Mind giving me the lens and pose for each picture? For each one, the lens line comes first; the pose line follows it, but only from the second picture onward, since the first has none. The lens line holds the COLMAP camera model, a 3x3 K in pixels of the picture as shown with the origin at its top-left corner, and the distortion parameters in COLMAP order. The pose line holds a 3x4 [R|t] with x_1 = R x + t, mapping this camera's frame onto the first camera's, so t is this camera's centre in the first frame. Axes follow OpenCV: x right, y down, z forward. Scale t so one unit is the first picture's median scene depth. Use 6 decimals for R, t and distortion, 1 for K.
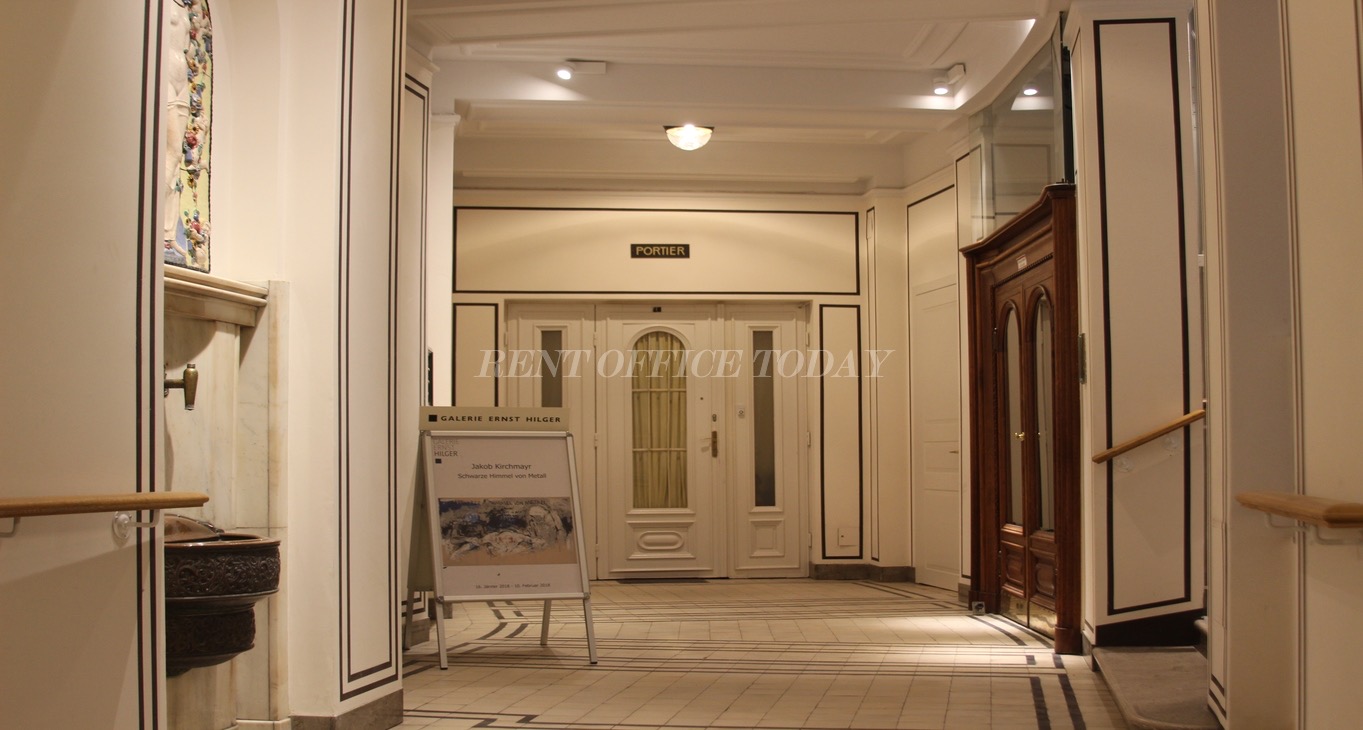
lens RADIAL K [[1636.4, 0, 681.5], [0, 1636.4, 365.0], [0, 0, 1]] dist [-0.068137, 0.007603]
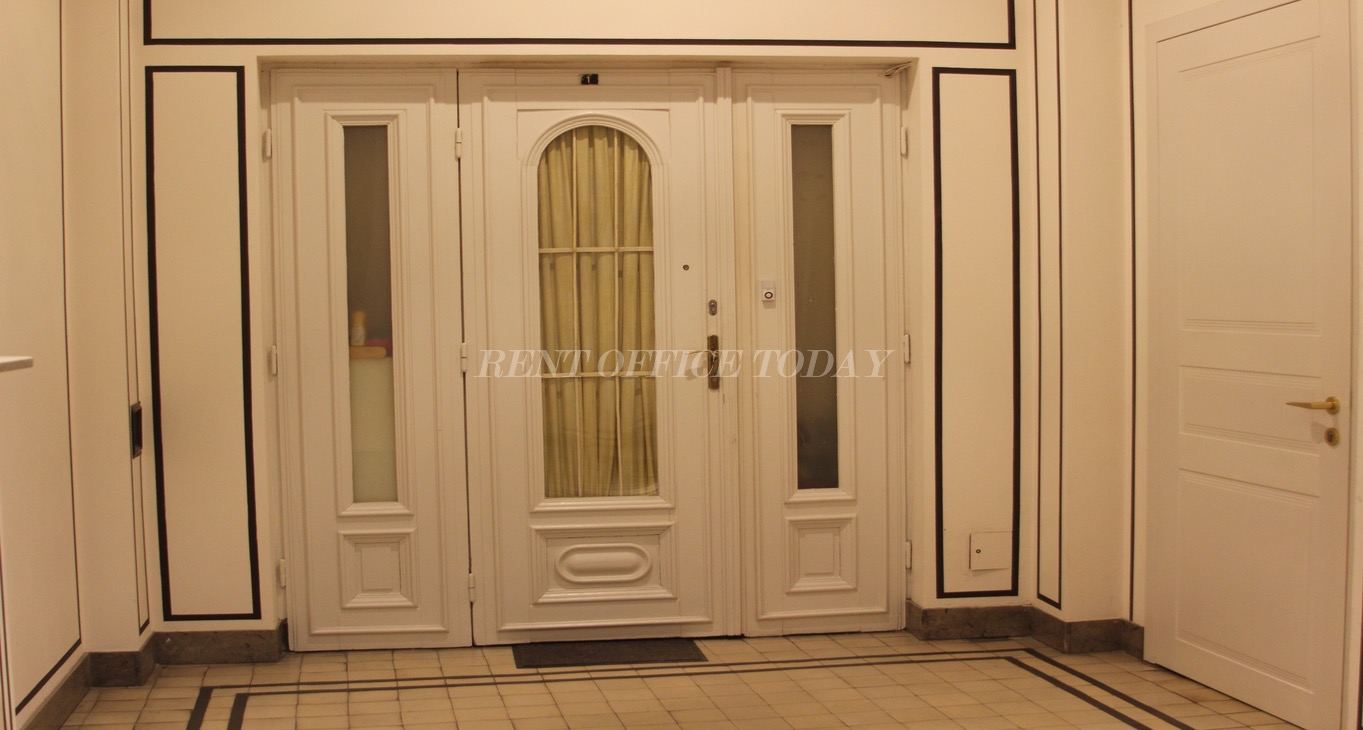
lens RADIAL K [[1636.4, 0, 681.5], [0, 1636.4, 365.0], [0, 0, 1]] dist [-0.068137, 0.007603]
pose [[0.998354, -0.011404, 0.056209, -0.016094], [0.004235, 0.992015, 0.126045, -0.011428], [-0.057198, -0.125600, 0.990431, 0.524746]]
